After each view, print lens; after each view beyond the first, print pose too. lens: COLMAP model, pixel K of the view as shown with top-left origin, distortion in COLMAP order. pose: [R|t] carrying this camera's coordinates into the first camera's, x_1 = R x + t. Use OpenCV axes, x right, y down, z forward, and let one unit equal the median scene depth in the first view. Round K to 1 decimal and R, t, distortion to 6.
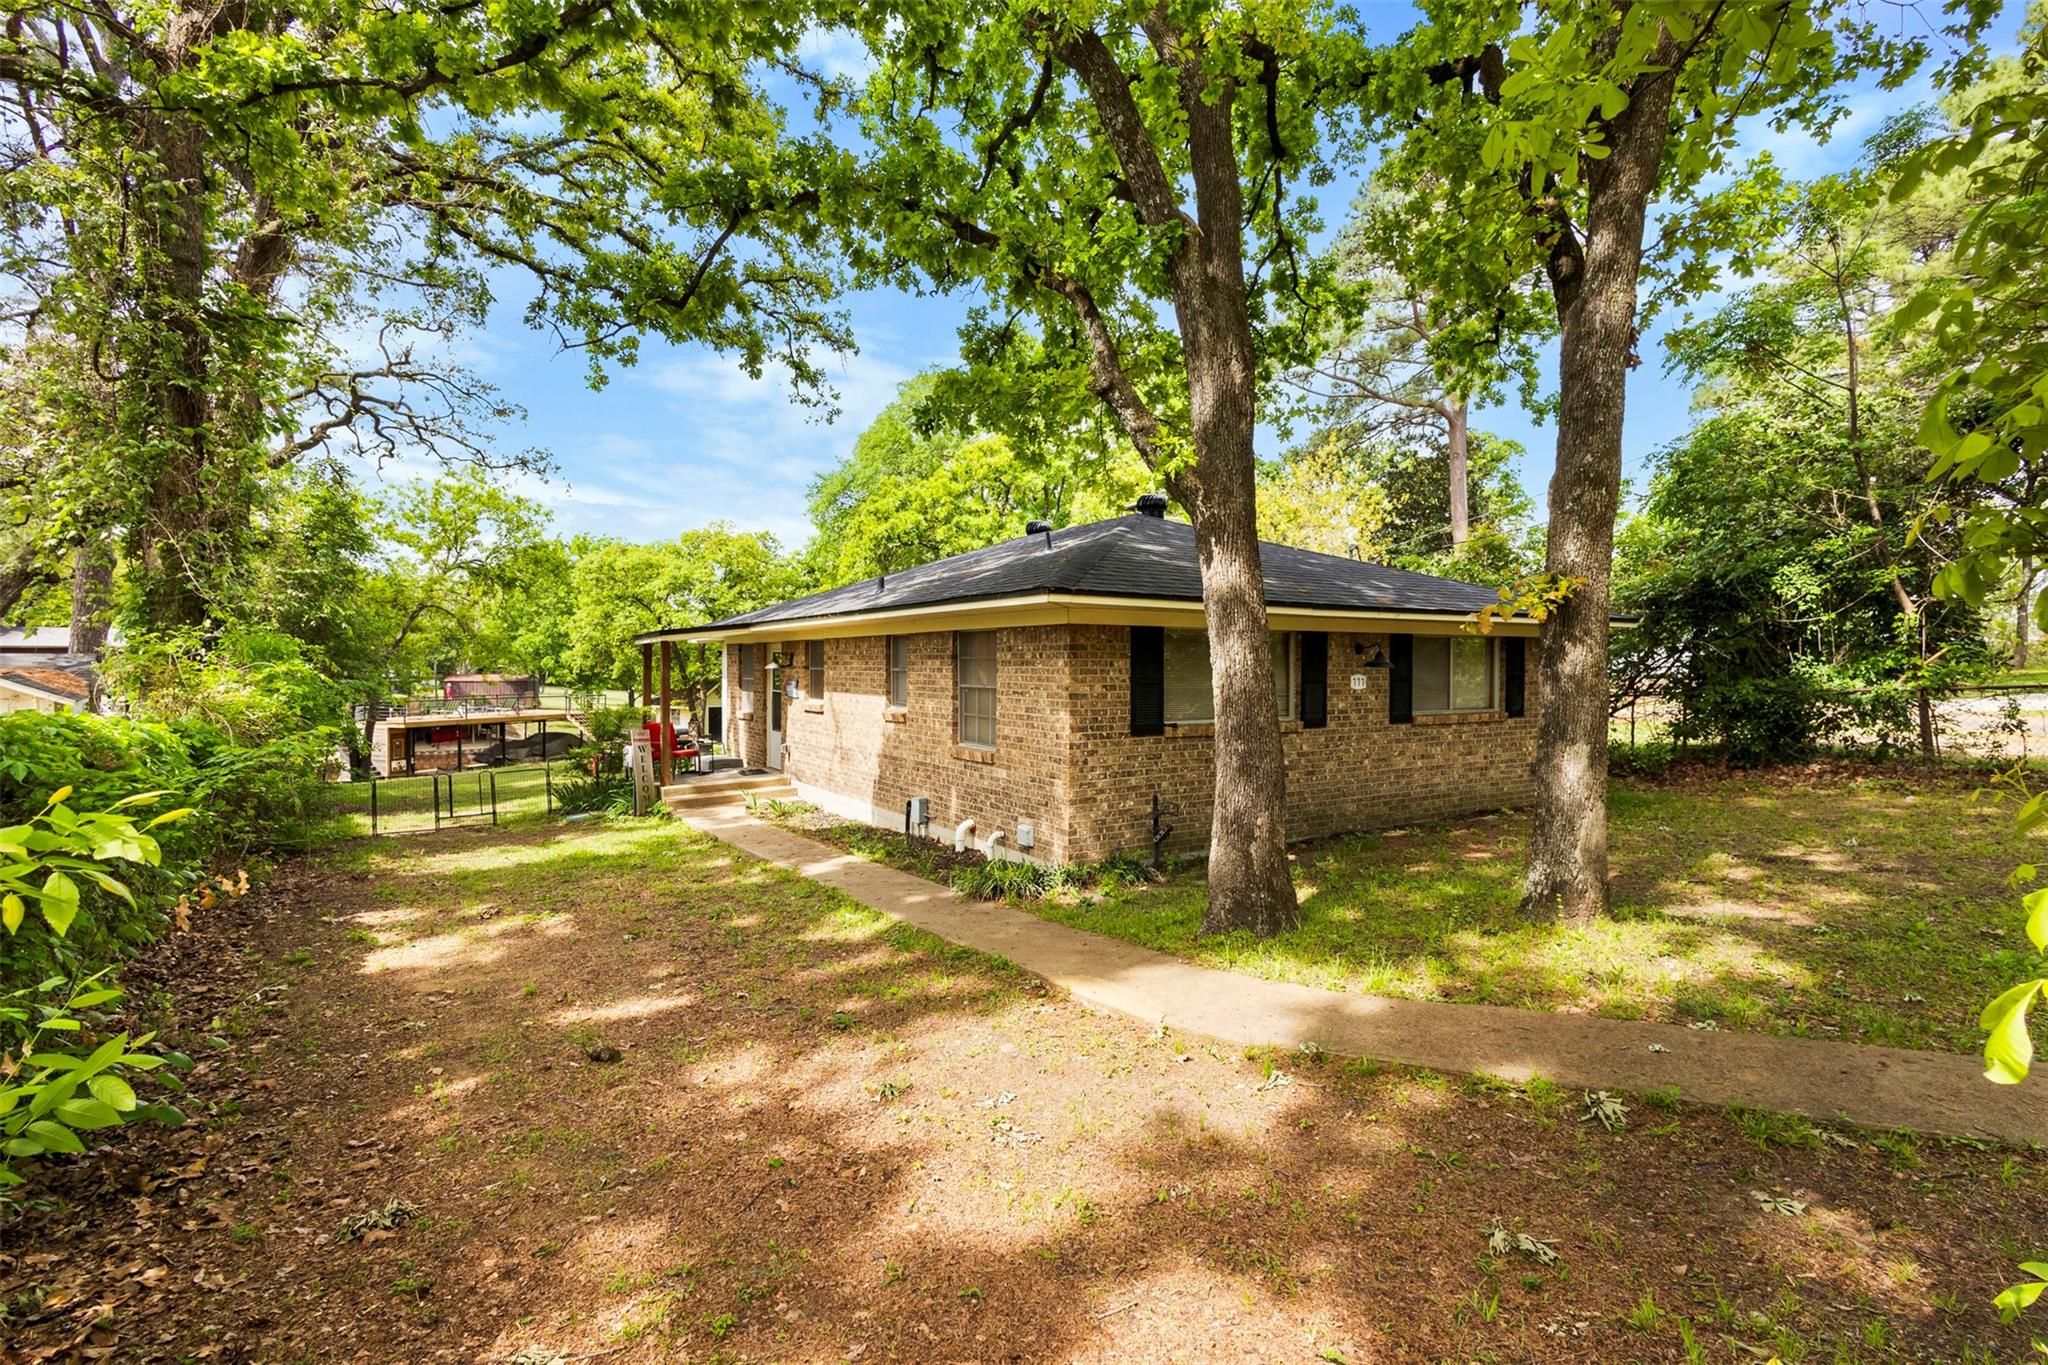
lens RADIAL K [[953.5, 0, 1024.3], [0, 953.5, 661.1], [0, 0, 1]] dist [0.007042, 0.000306]
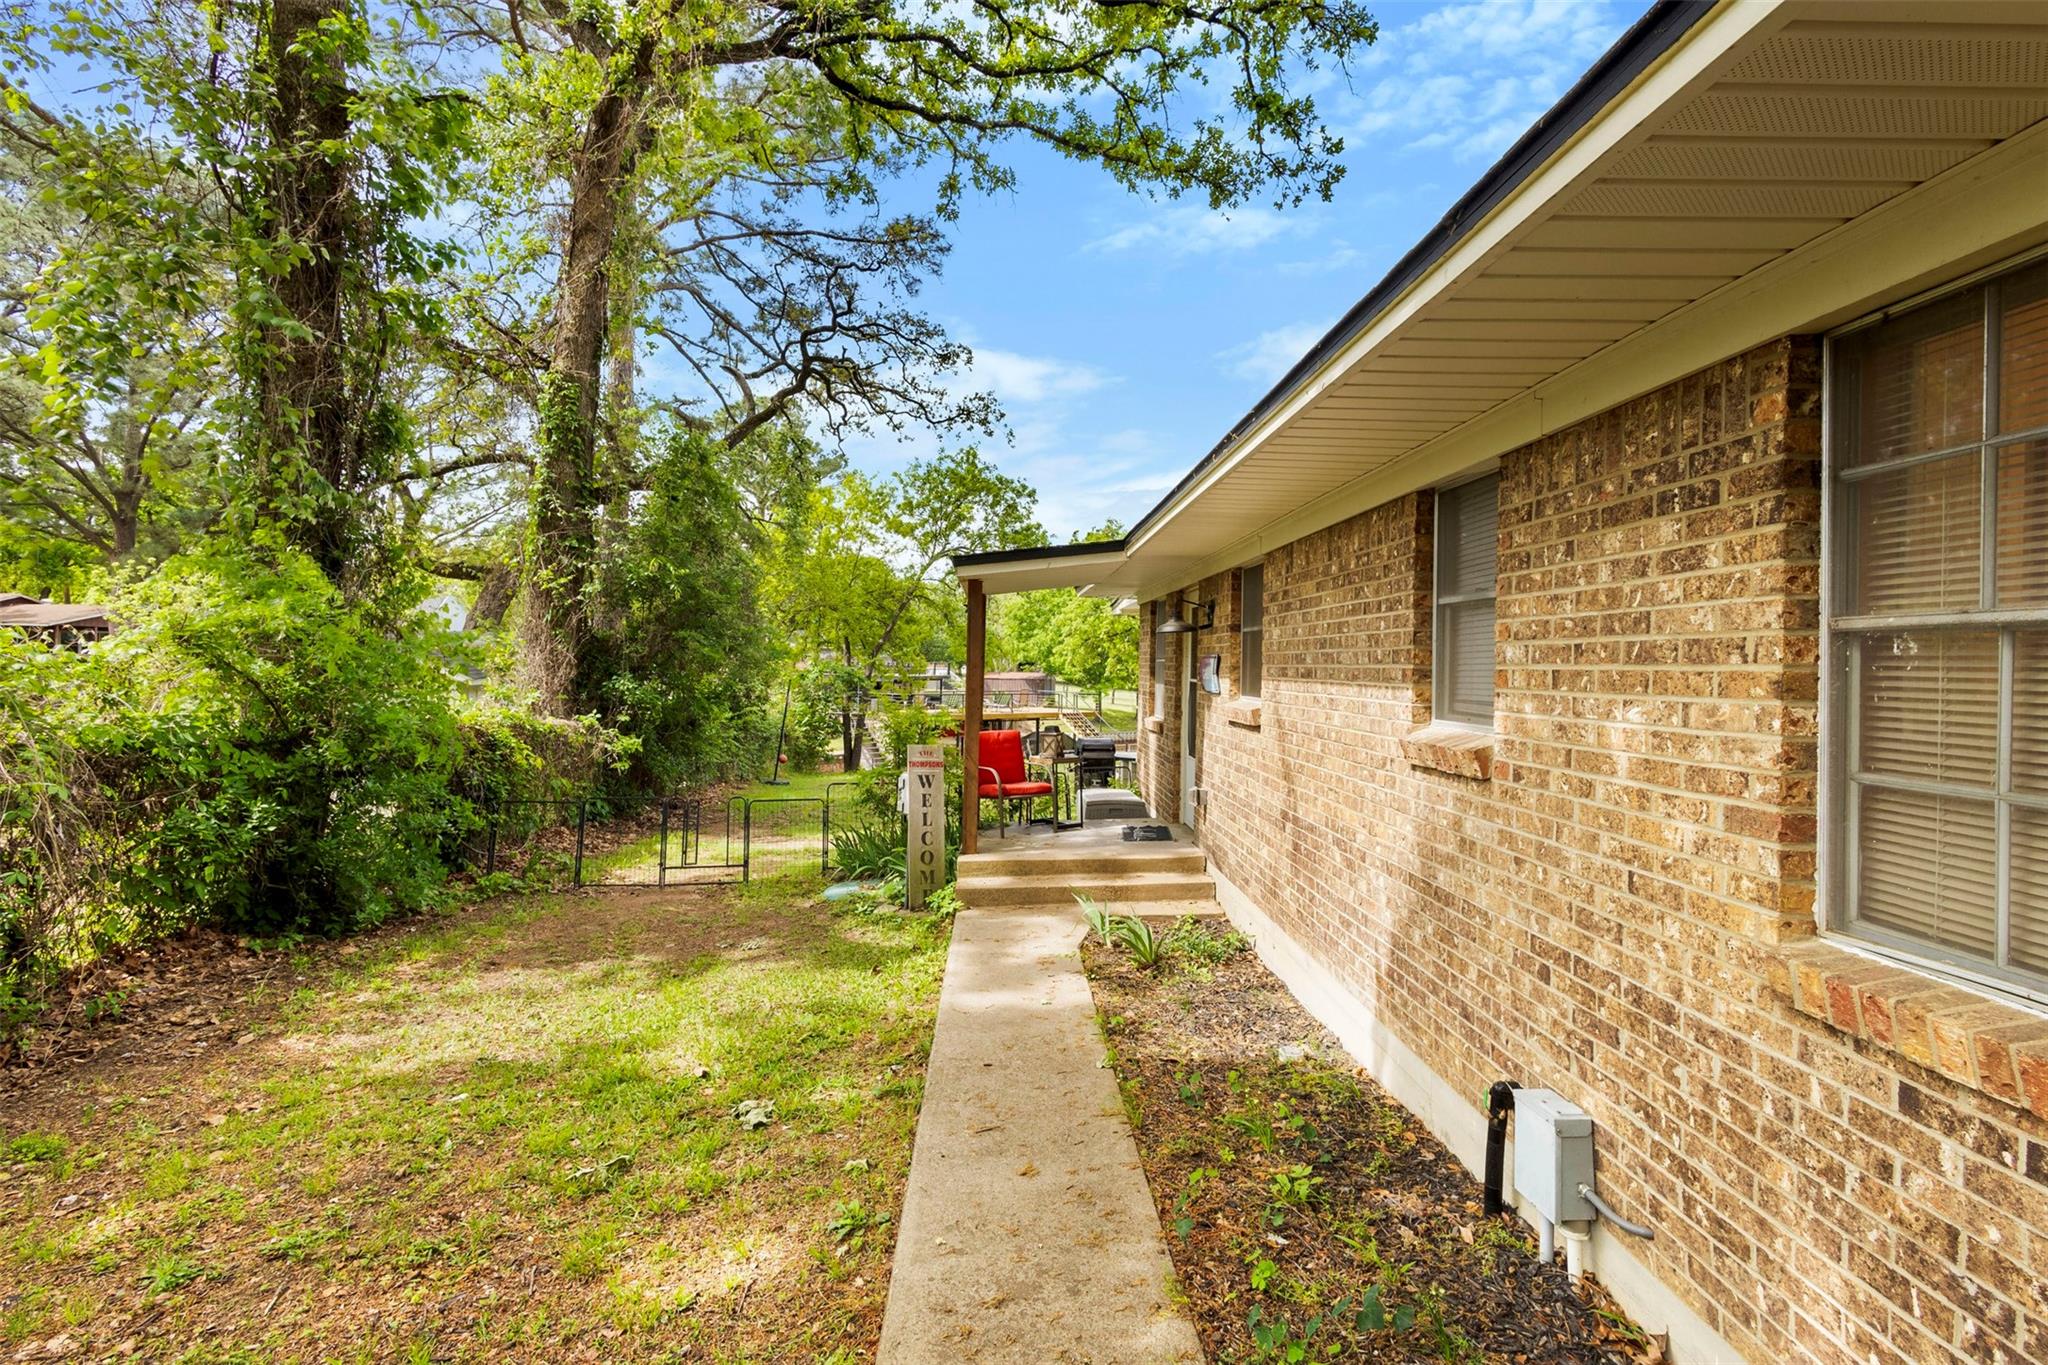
lens RADIAL K [[953.5, 0, 1024.3], [0, 953.5, 661.1], [0, 0, 1]] dist [0.007042, 0.000306]
pose [[0.857325, 0.010171, -0.514675, -0.076674], [-0.014089, 0.999894, -0.003709, 0.025549], [0.514582, 0.010432, 0.857377, 0.545446]]
